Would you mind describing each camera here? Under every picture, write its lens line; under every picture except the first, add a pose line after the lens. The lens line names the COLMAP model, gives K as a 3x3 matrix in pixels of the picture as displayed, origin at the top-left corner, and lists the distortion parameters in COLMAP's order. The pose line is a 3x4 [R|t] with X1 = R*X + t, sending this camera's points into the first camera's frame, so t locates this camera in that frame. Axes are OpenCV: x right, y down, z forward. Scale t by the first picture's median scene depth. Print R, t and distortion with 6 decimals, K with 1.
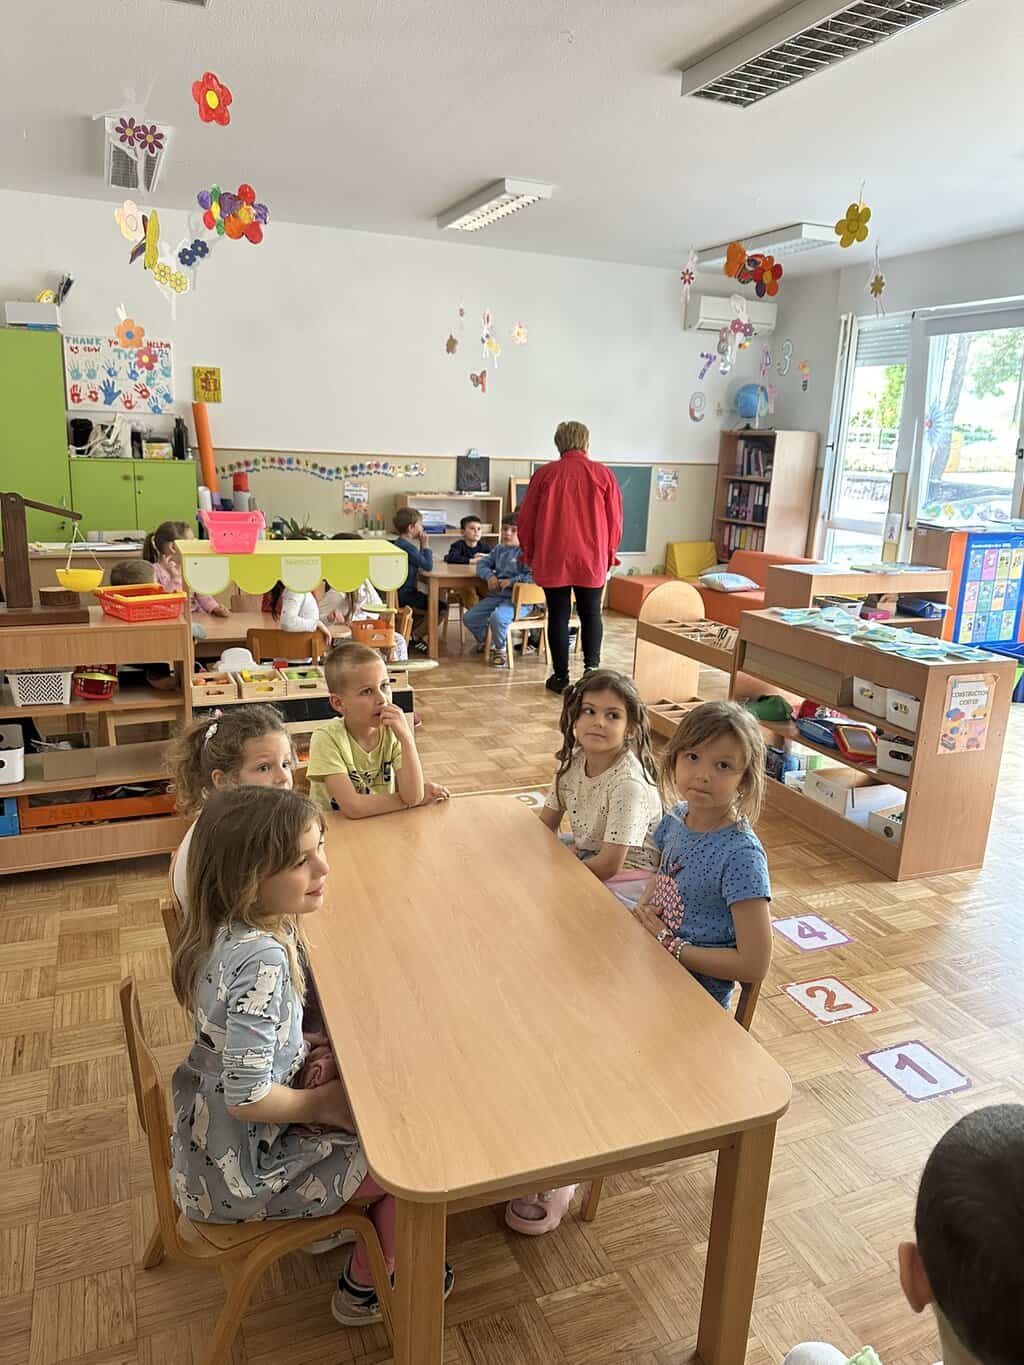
lens RADIAL K [[964.8, 0, 505.2], [0, 964.8, 676.0], [0, 0, 1]] dist [0.153101, -0.286875]
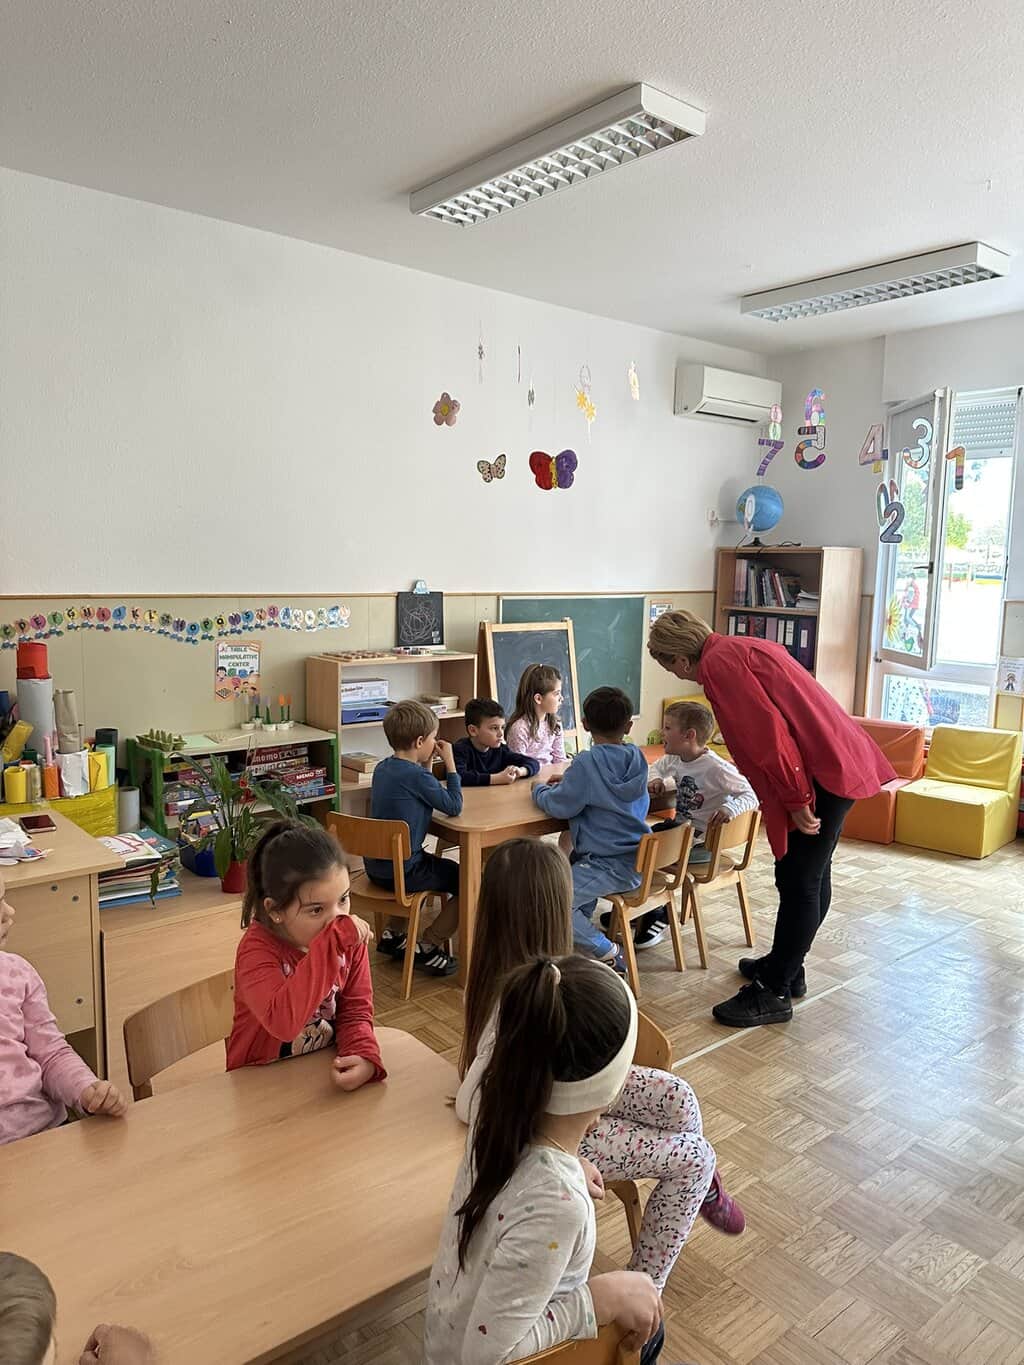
lens RADIAL K [[965.3, 0, 525.5], [0, 965.3, 680.3], [0, 0, 1]] dist [0.154943, -0.284490]
pose [[0.954428, -0.054791, 0.293367, -0.156184], [0.085568, 0.991971, -0.093119, -0.104736], [-0.285910, 0.113978, 0.951454, 0.388086]]
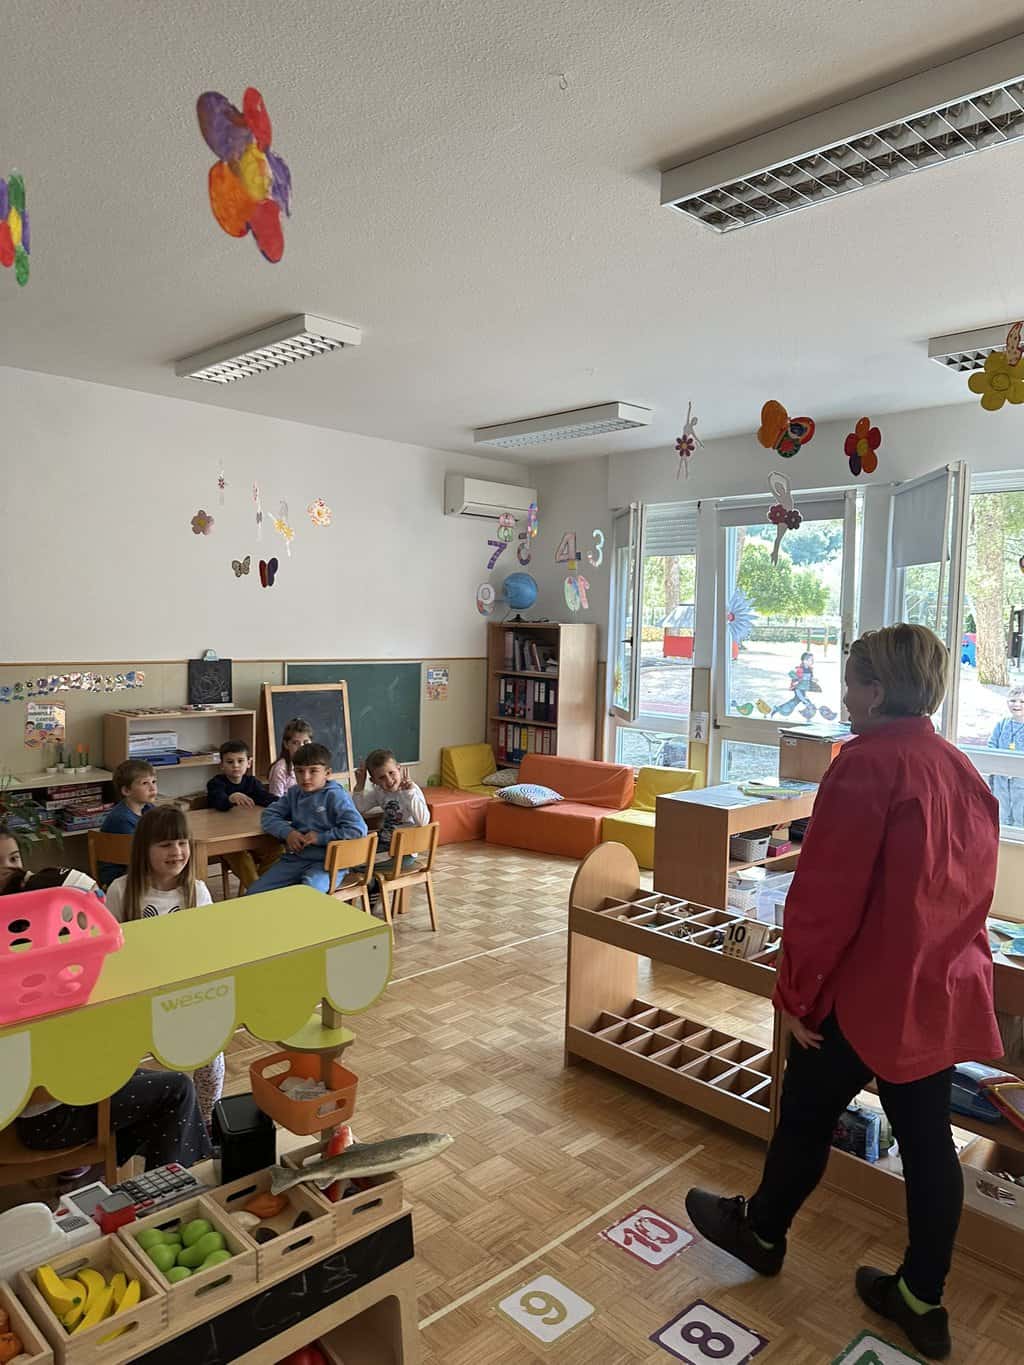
lens RADIAL K [[965.0, 0, 506.6], [0, 965.0, 689.7], [0, 0, 1]] dist [0.133686, -0.225391]
pose [[0.931598, -0.041596, 0.361104, -0.094547], [0.097444, 0.985647, -0.137855, -0.073281], [-0.350187, 0.163613, 0.922280, 0.209498]]
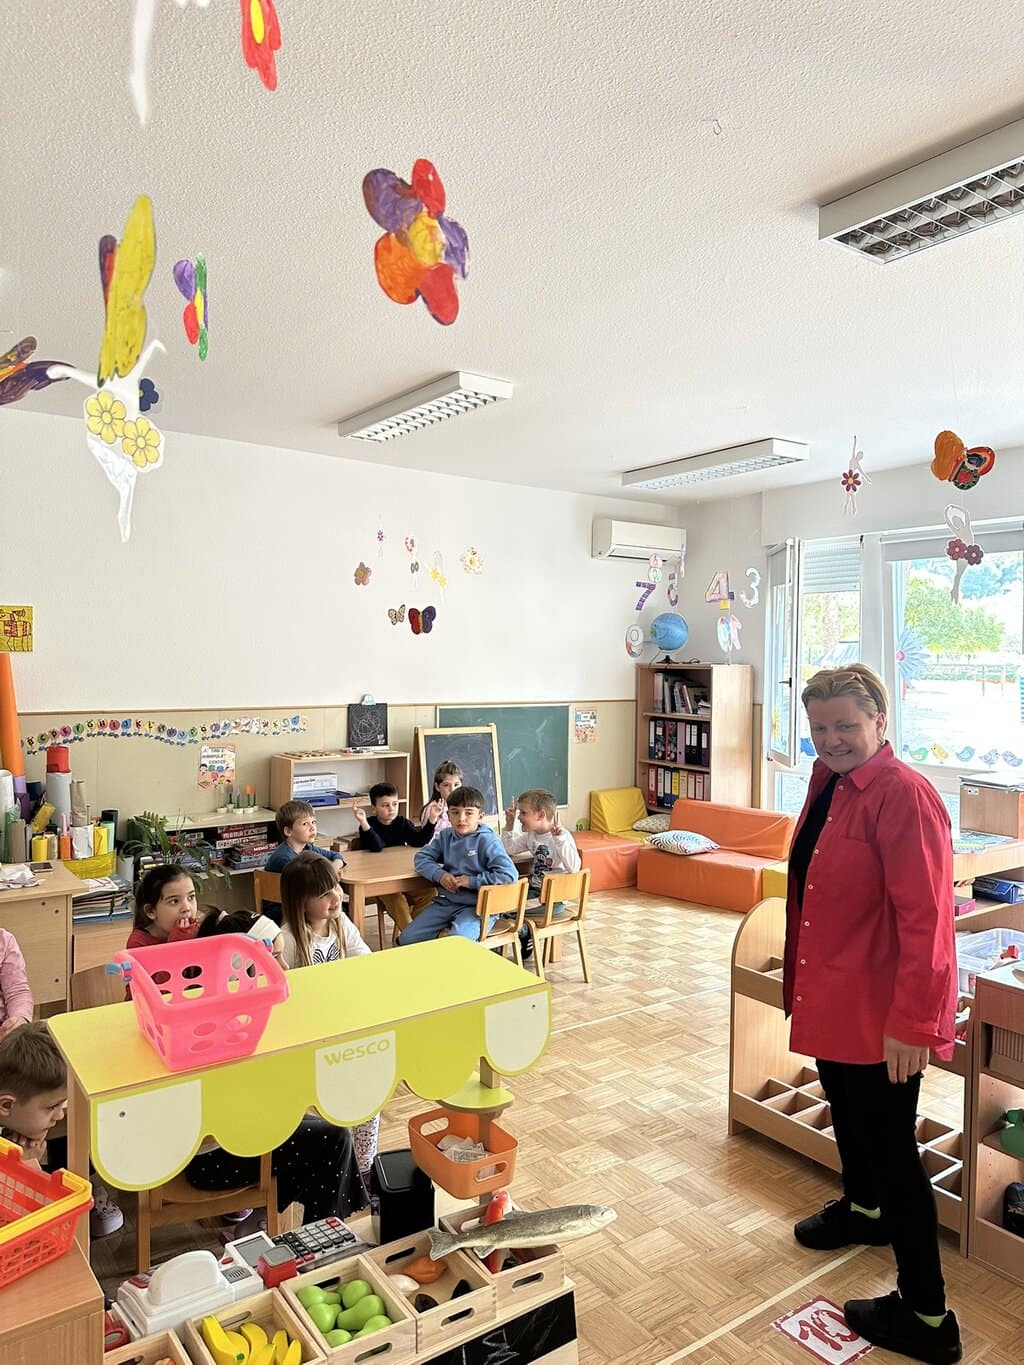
lens RADIAL K [[964.8, 0, 505.2], [0, 964.8, 676.0], [0, 0, 1]] dist [0.153101, -0.286875]
pose [[0.975477, -0.030240, 0.218014, -0.095618], [0.076359, 0.975495, -0.206347, -0.075765], [-0.206432, 0.217934, 0.953882, 0.213335]]
